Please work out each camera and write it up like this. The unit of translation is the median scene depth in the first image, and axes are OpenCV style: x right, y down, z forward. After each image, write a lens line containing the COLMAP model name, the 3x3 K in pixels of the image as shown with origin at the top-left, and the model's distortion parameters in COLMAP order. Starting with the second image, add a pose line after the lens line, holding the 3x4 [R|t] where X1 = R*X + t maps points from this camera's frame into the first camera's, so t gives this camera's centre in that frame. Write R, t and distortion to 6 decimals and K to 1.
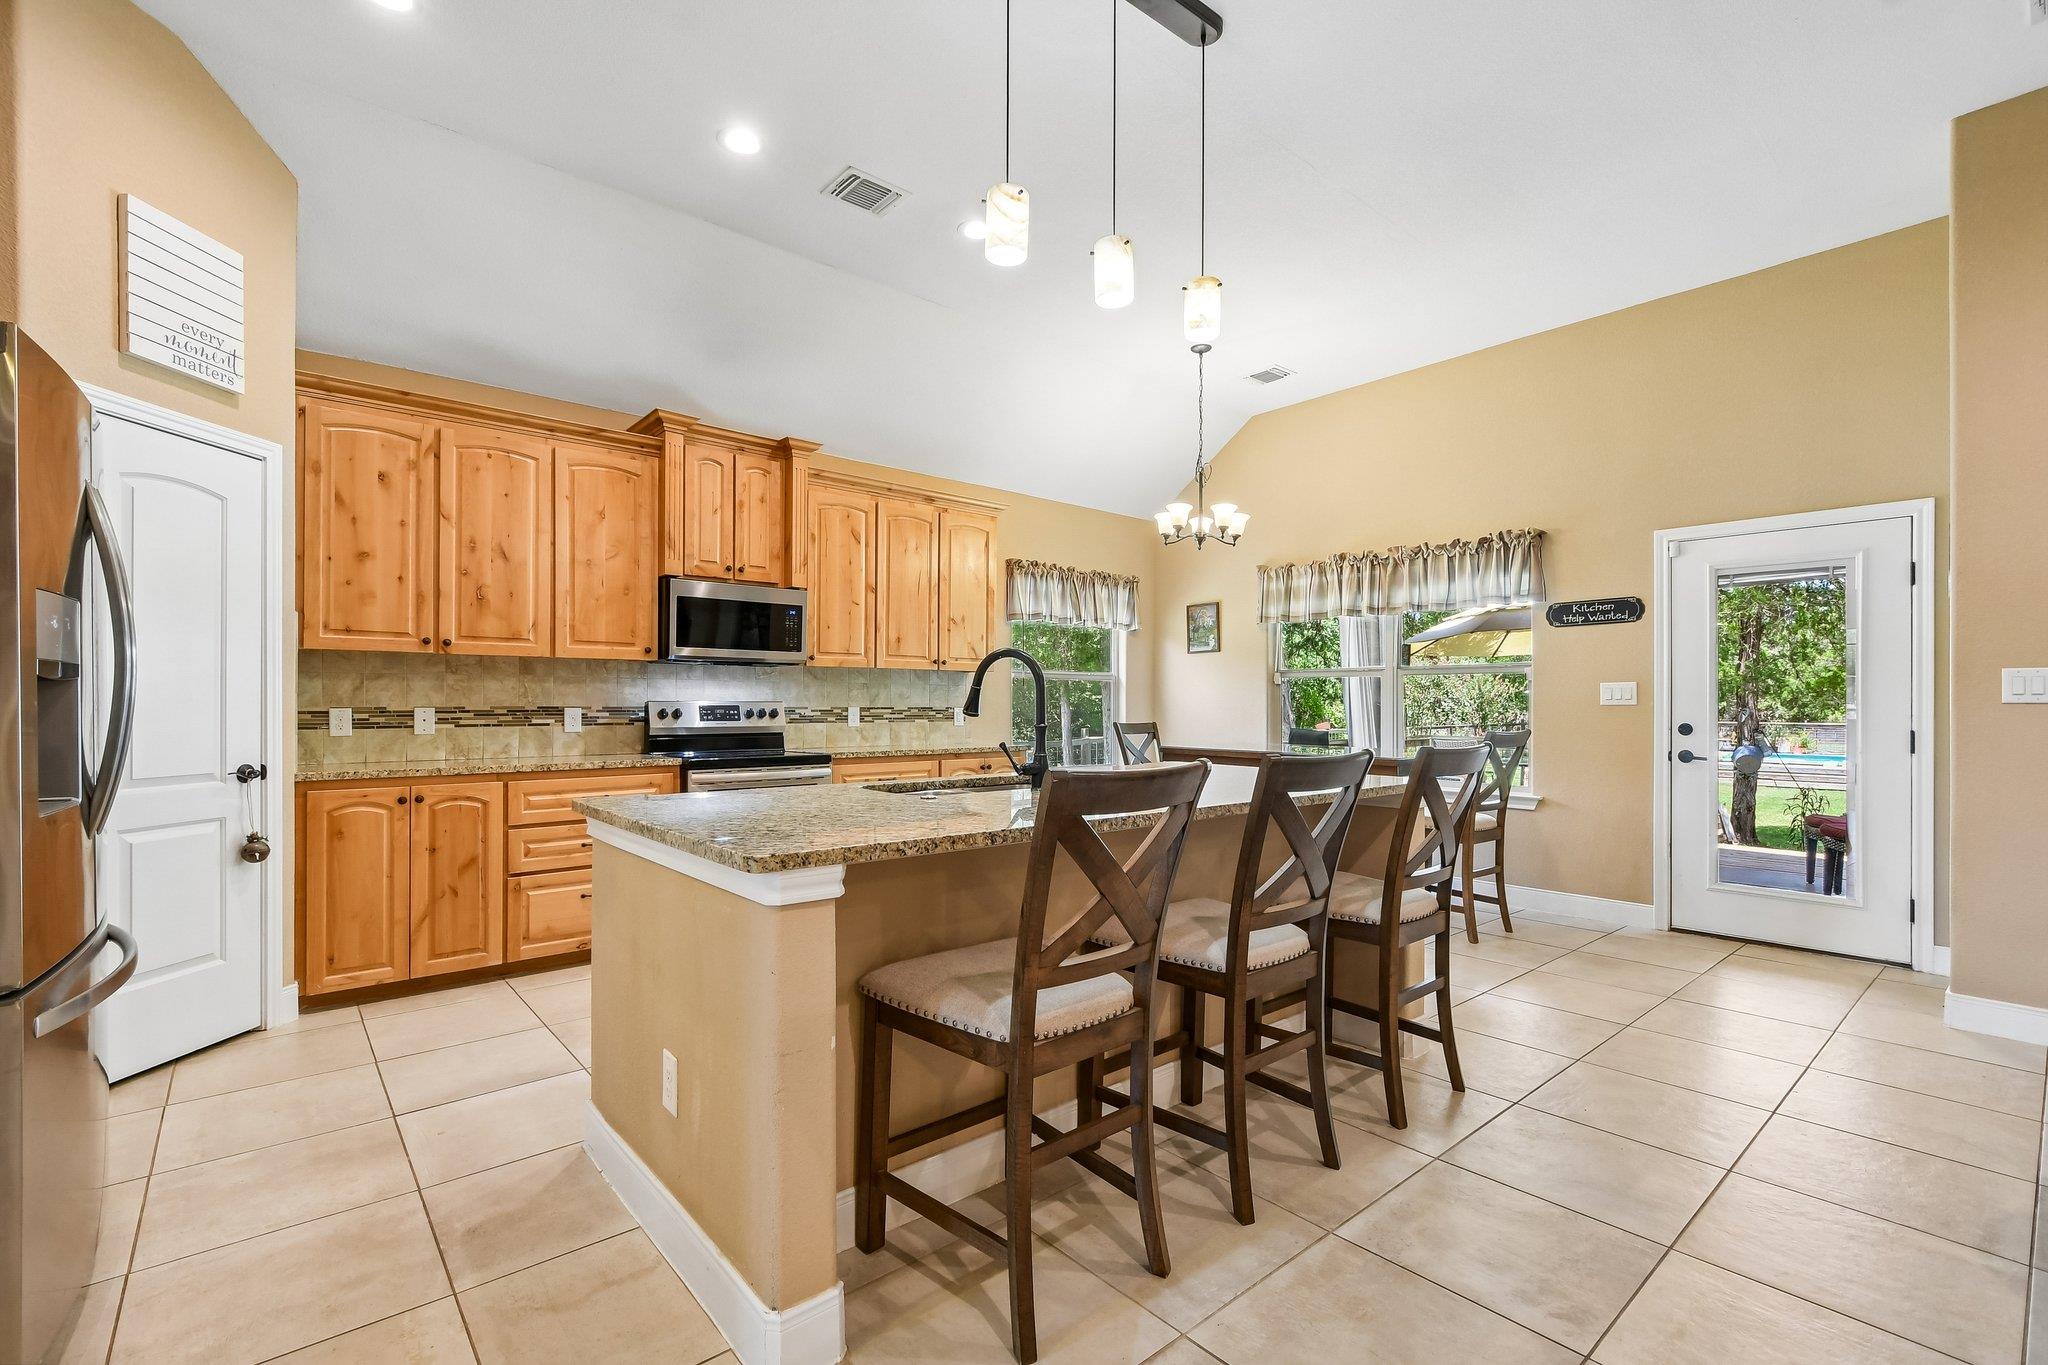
lens RADIAL K [[903.4, 0, 1018.1], [0, 903.4, 699.2], [0, 0, 1]] dist [0.009746, -0.008118]
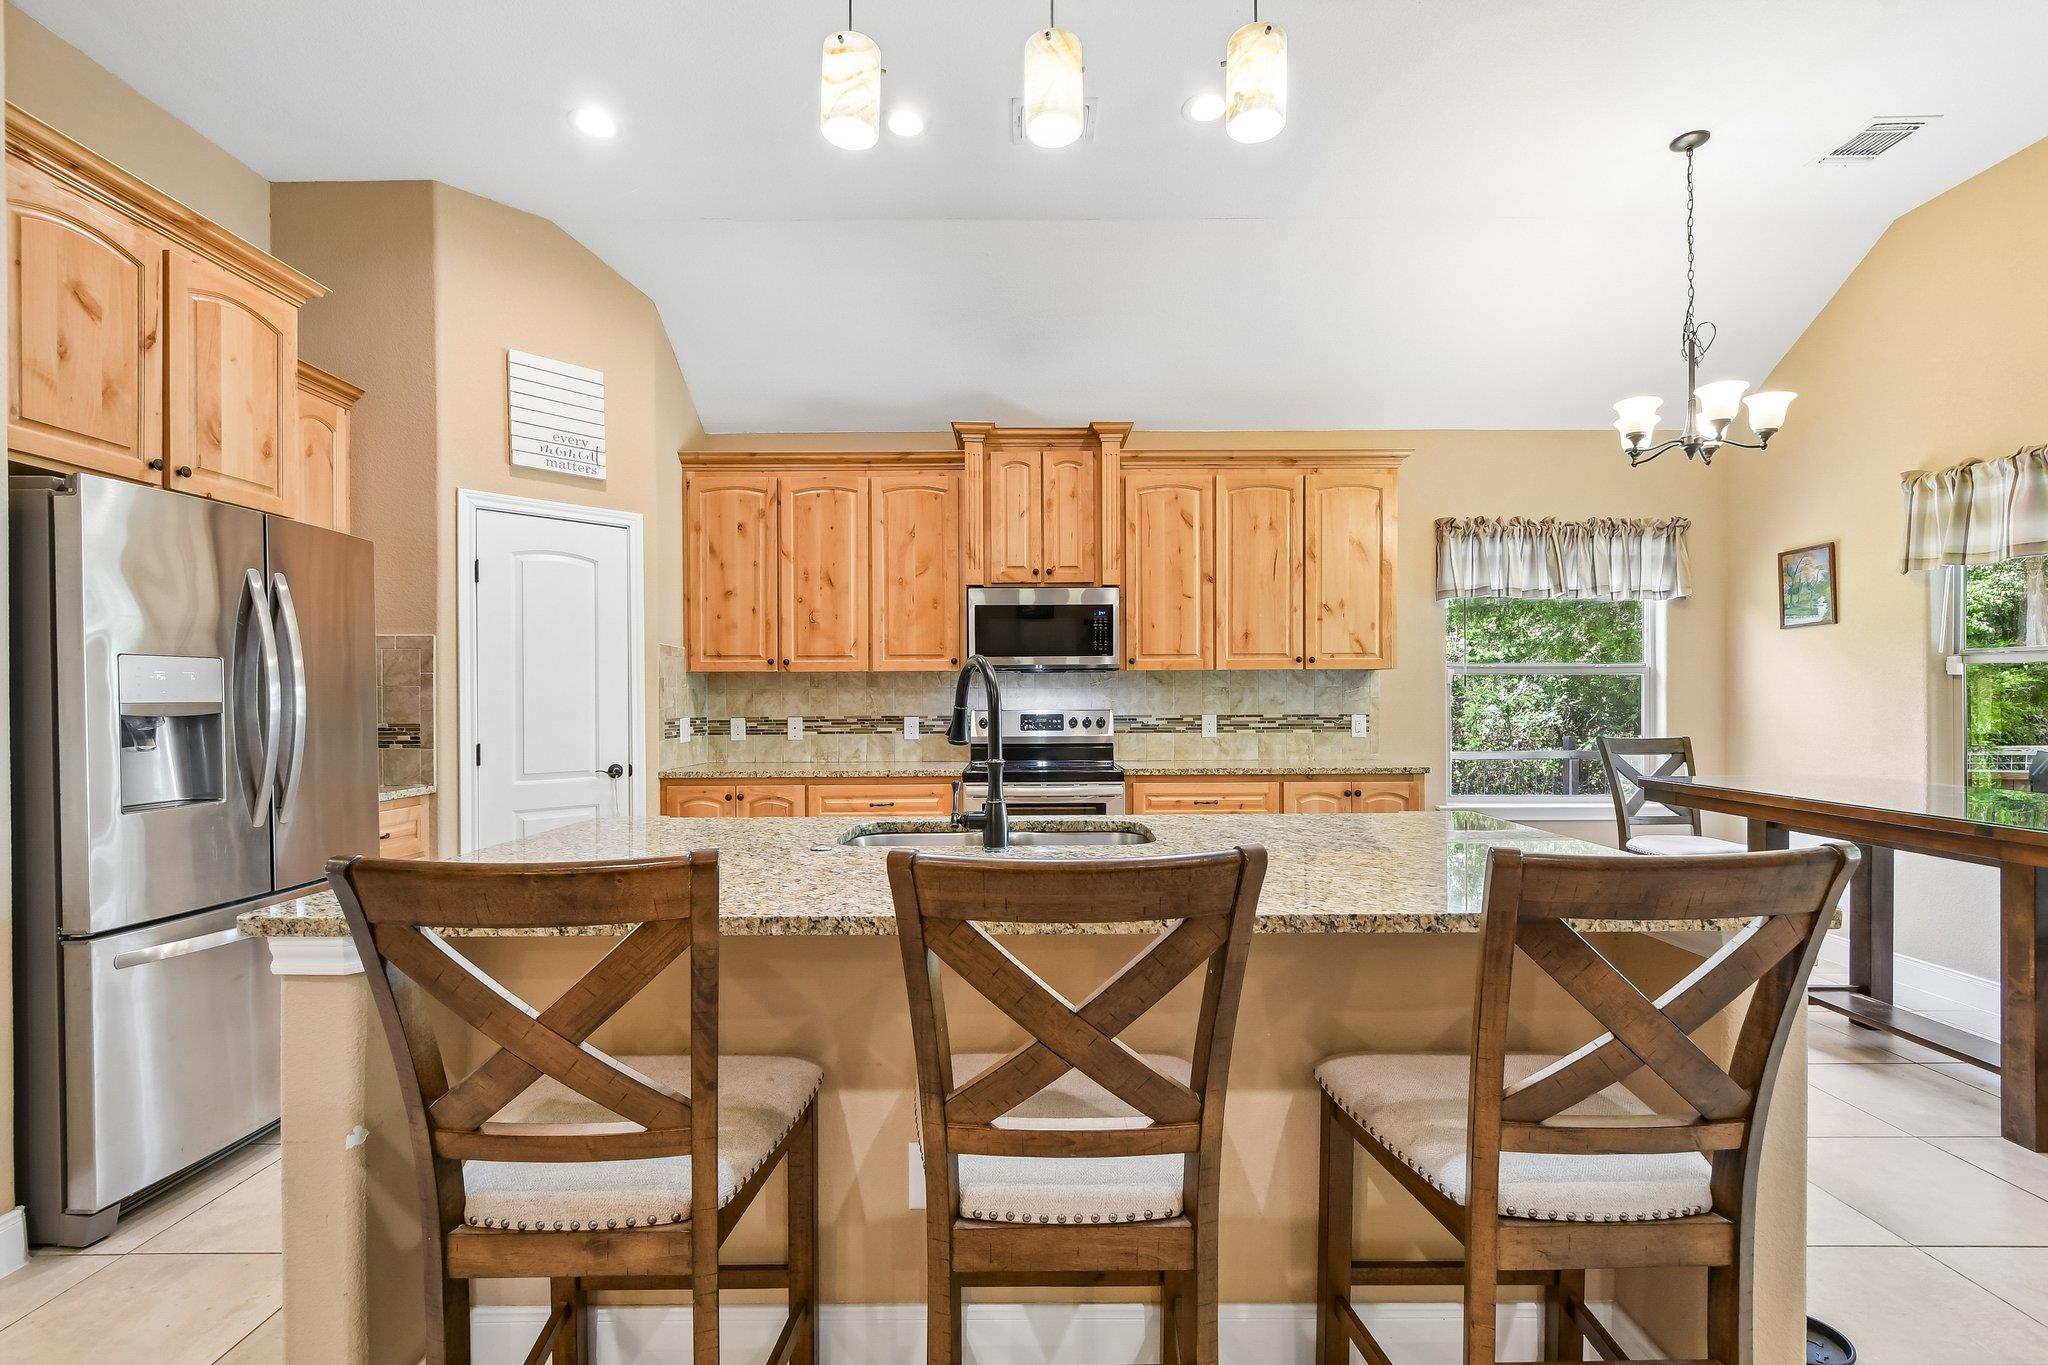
lens RADIAL K [[897.6, 0, 1021.6], [0, 897.6, 702.4], [0, 0, 1]] dist [0.004207, -0.005577]
pose [[0.762471, -0.003936, -0.647010, 0.273728], [0.010357, 0.999928, 0.006122, -0.011896], [0.646939, -0.011369, 0.762457, 0.252660]]
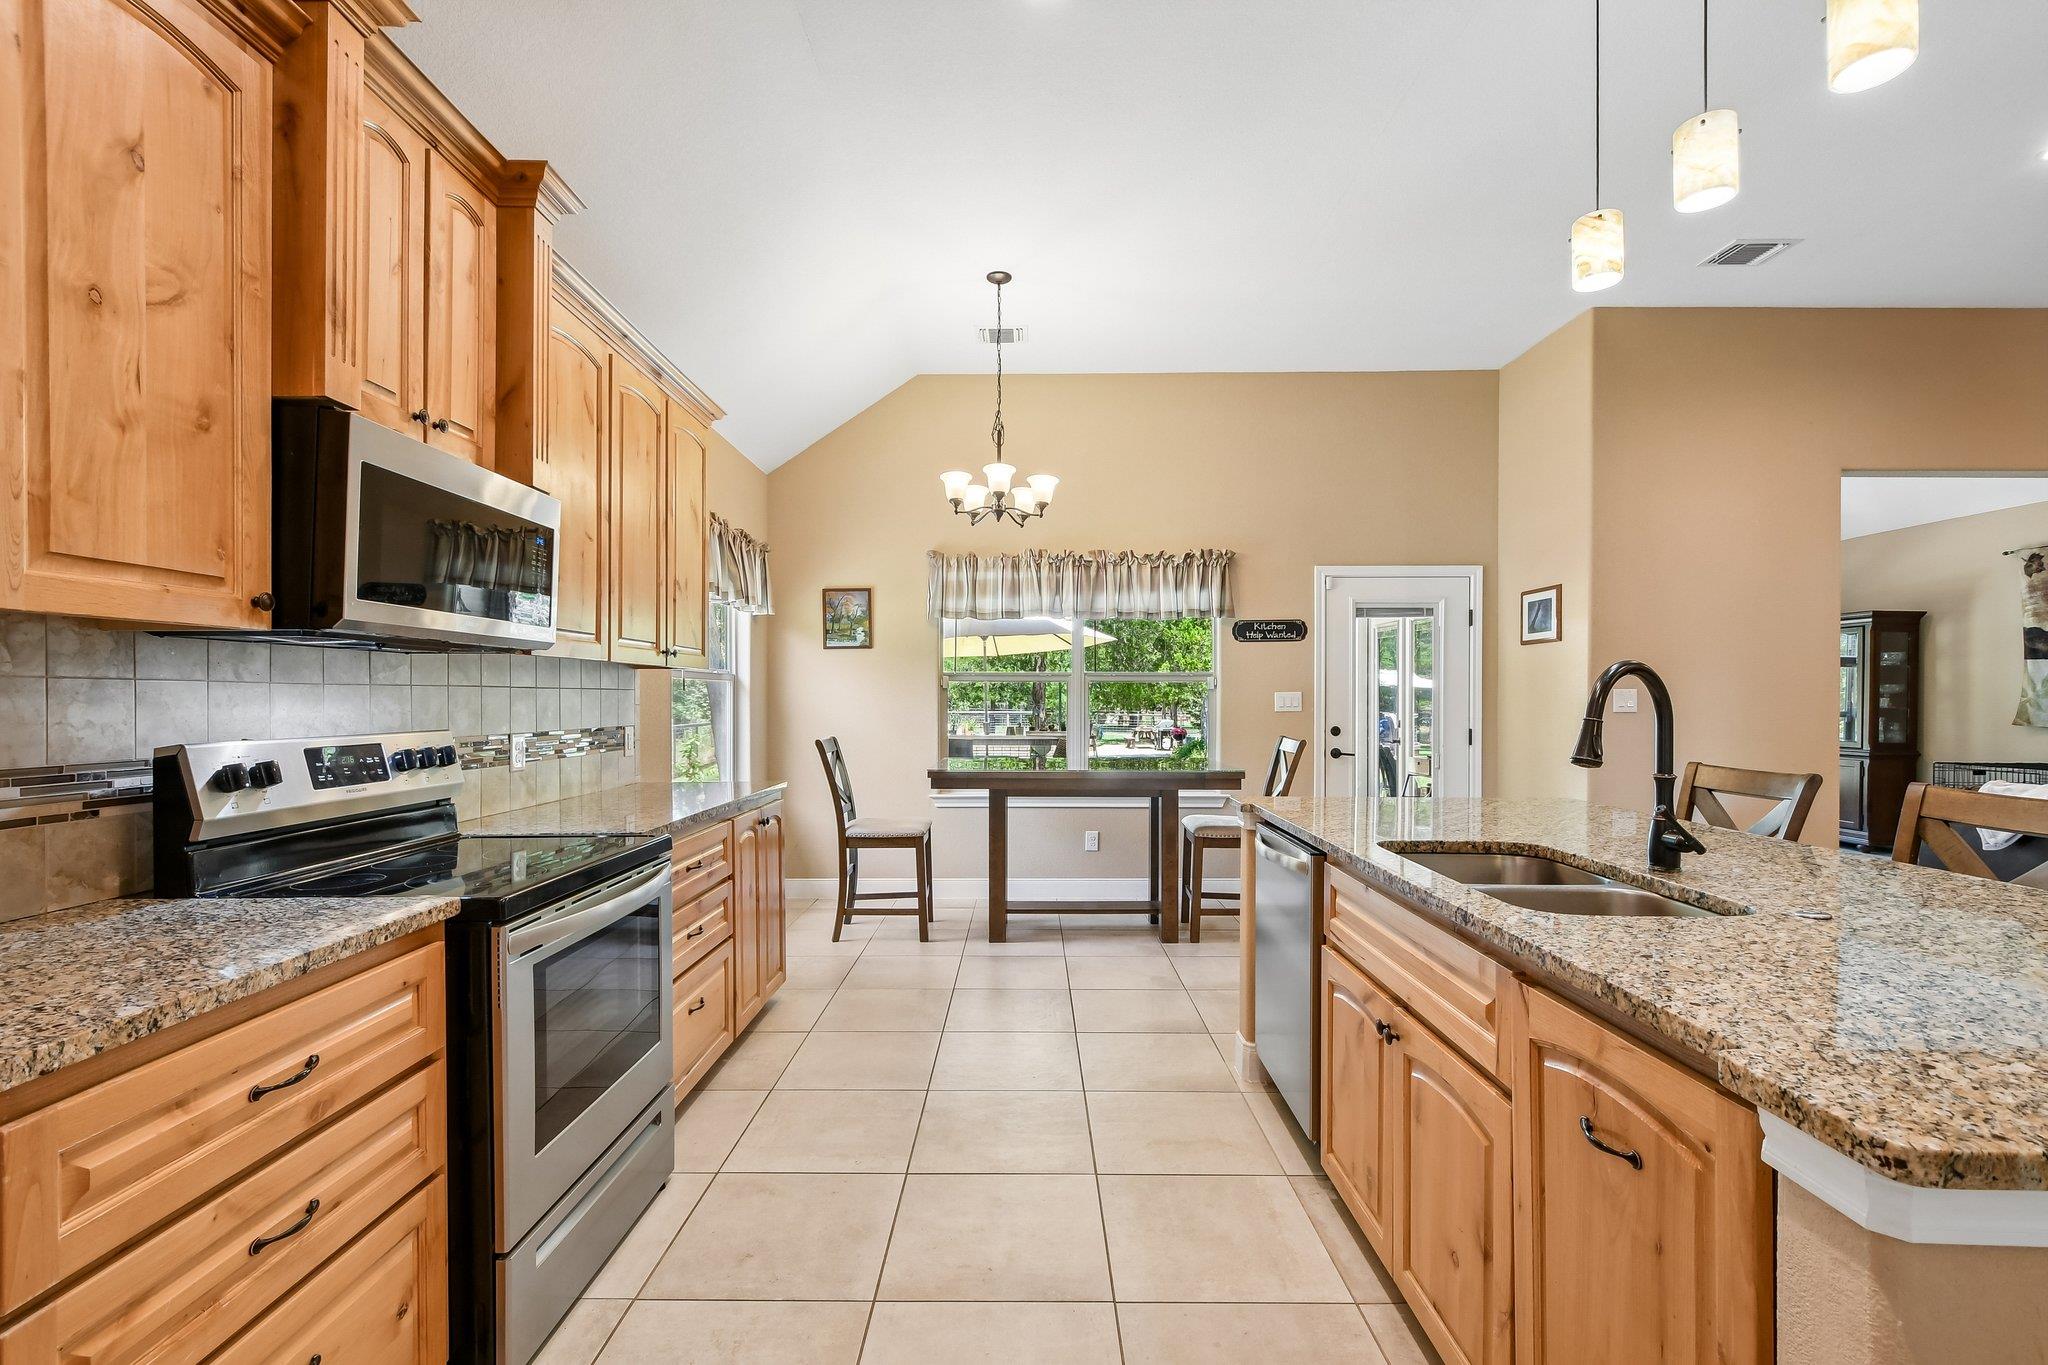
lens RADIAL K [[897.6, 0, 1021.6], [0, 897.6, 702.4], [0, 0, 1]] dist [0.004207, -0.005577]
pose [[0.653166, -0.007750, 0.757175, -0.436794], [-0.001991, 0.999927, 0.011952, -0.018299], [-0.757213, -0.009314, 0.653102, 0.501255]]
